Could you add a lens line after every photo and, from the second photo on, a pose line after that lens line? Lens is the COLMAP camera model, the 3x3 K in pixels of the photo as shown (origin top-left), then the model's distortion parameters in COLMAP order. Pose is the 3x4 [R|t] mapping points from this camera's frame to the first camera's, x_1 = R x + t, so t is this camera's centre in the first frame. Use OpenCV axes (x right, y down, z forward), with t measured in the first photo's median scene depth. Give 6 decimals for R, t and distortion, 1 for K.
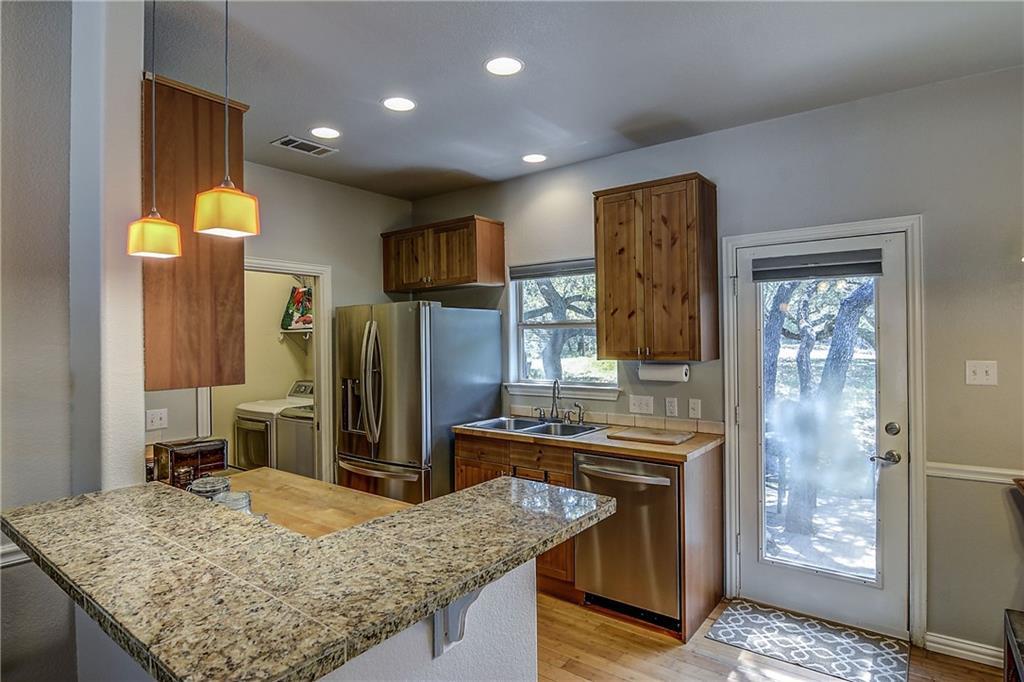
lens RADIAL K [[556.6, 0, 509.6], [0, 556.6, 338.7], [0, 0, 1]] dist [-0.000615, -0.016259]
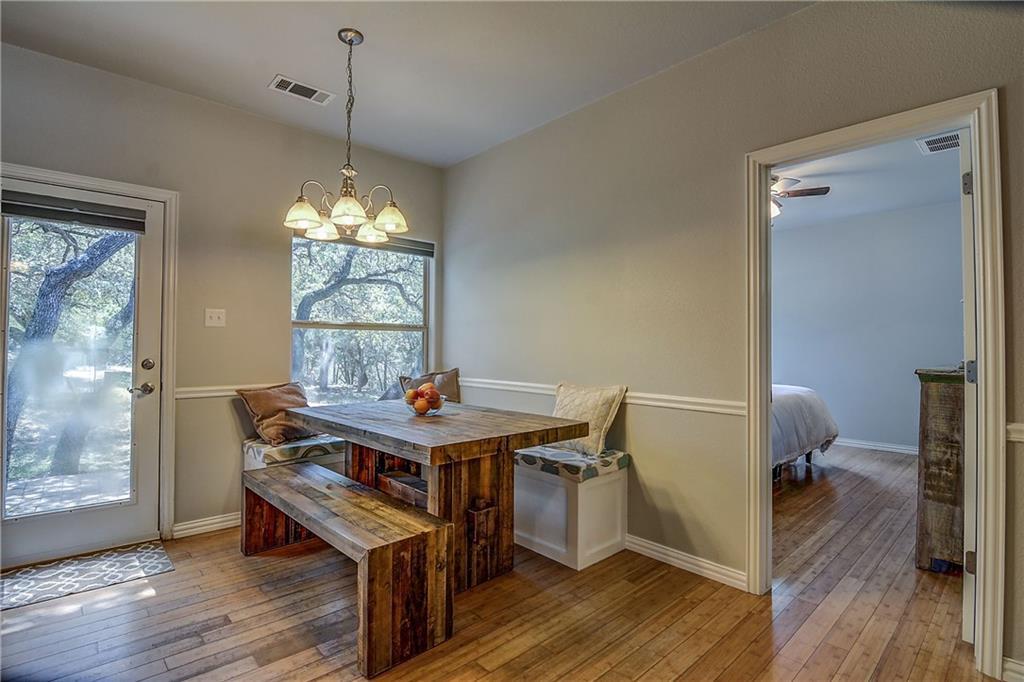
lens RADIAL K [[494.9, 0, 511.8], [0, 494.9, 336.6], [0, 0, 1]] dist [-0.006155, -0.009913]
pose [[0.176419, 0.033158, 0.983756, -0.178564], [-0.006102, 0.999450, -0.032593, 0.112702], [-0.984296, -0.000253, 0.176525, 0.038721]]
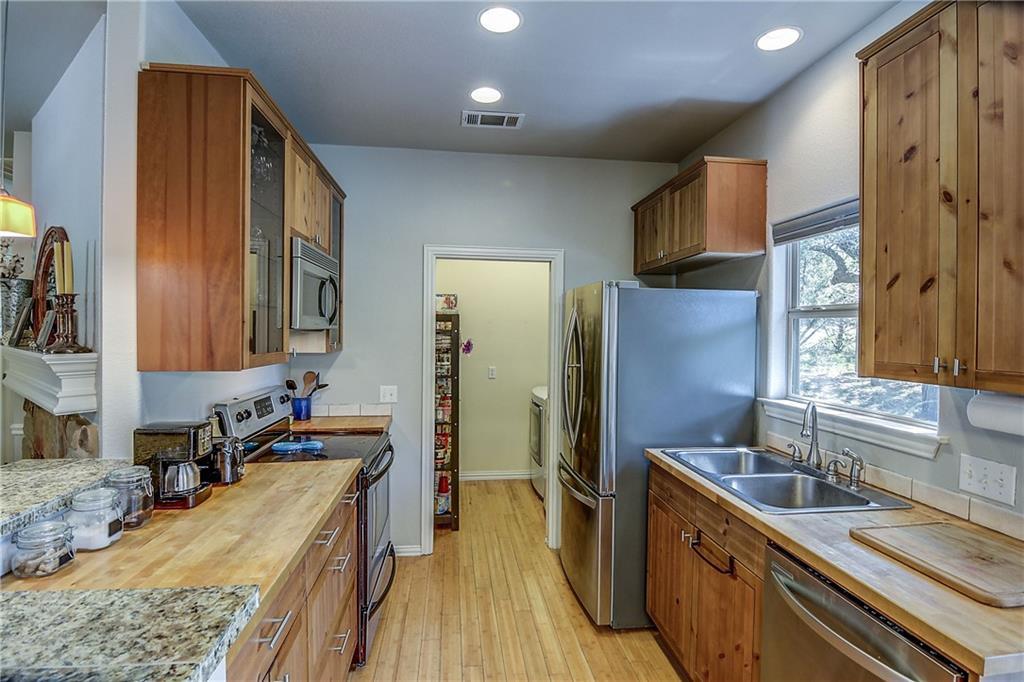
lens RADIAL K [[494.9, 0, 511.8], [0, 494.9, 336.6], [0, 0, 1]] dist [-0.006155, -0.009913]
pose [[0.697422, 0.031150, -0.715983, 0.270406], [-0.020656, 0.999514, 0.023365, -0.003541], [0.716363, -0.001506, 0.697727, 0.468520]]
